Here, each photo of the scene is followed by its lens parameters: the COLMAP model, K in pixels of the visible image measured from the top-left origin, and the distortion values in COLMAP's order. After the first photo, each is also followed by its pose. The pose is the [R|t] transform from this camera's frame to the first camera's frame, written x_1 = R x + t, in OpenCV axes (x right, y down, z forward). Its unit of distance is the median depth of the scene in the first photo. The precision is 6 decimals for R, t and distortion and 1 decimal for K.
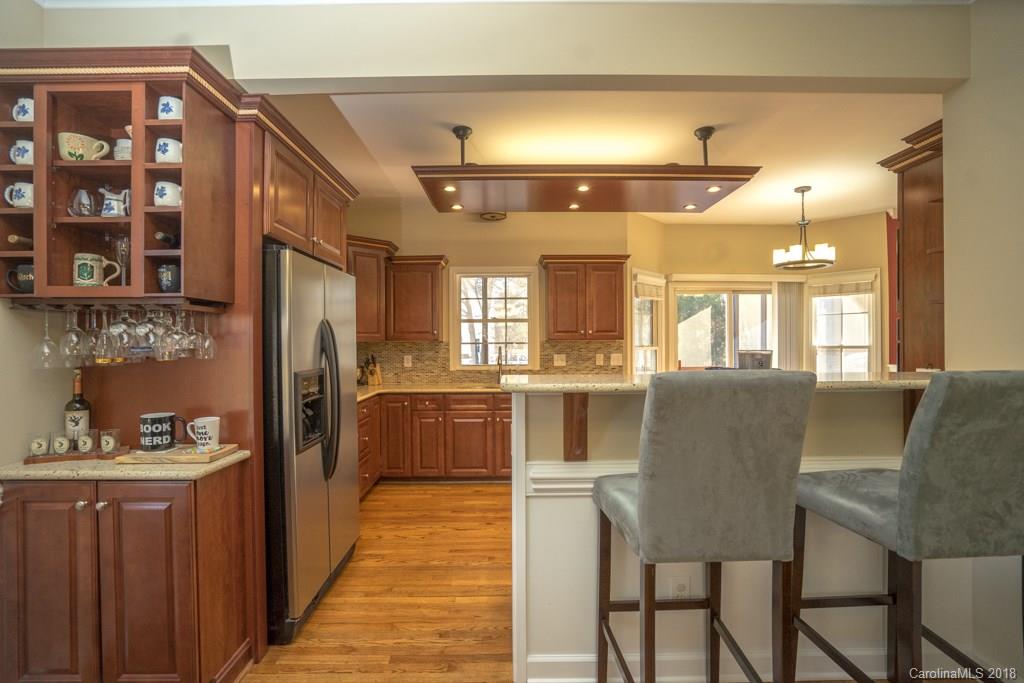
lens RADIAL K [[475.8, 0, 502.8], [0, 475.8, 348.1], [0, 0, 1]] dist [-0.031230, 0.002089]
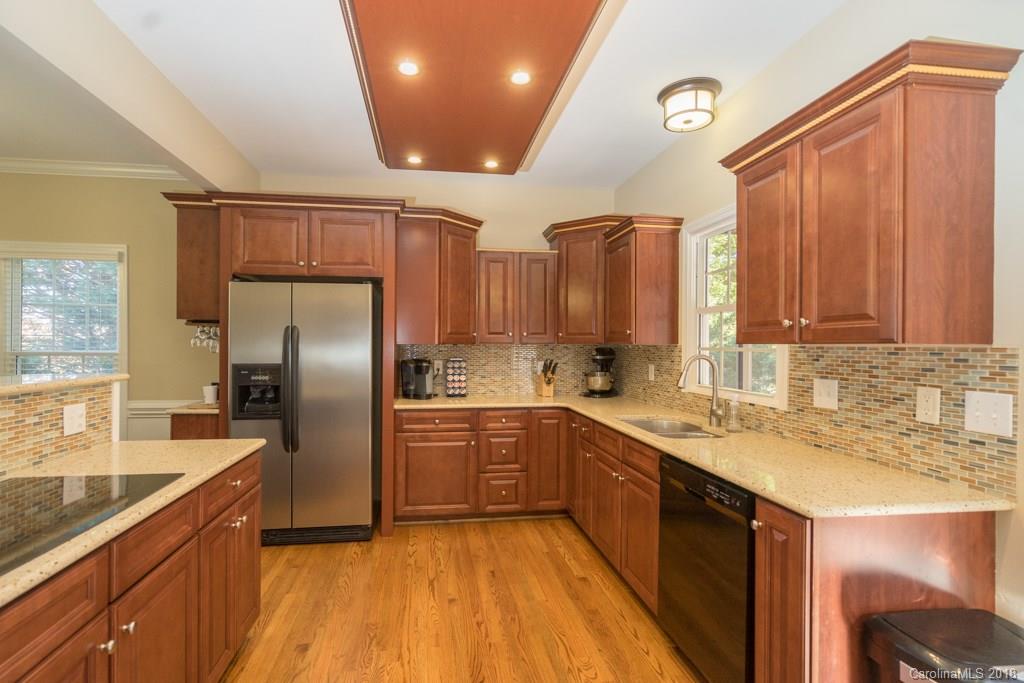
lens RADIAL K [[475.8, 0, 502.9], [0, 475.8, 345.3], [0, 0, 1]] dist [-0.031230, 0.002089]
pose [[0.150992, 0.006781, -0.988512, 1.060050], [-0.021283, 0.999767, 0.003607, -0.025837], [0.988306, 0.020494, 0.151101, 1.502494]]
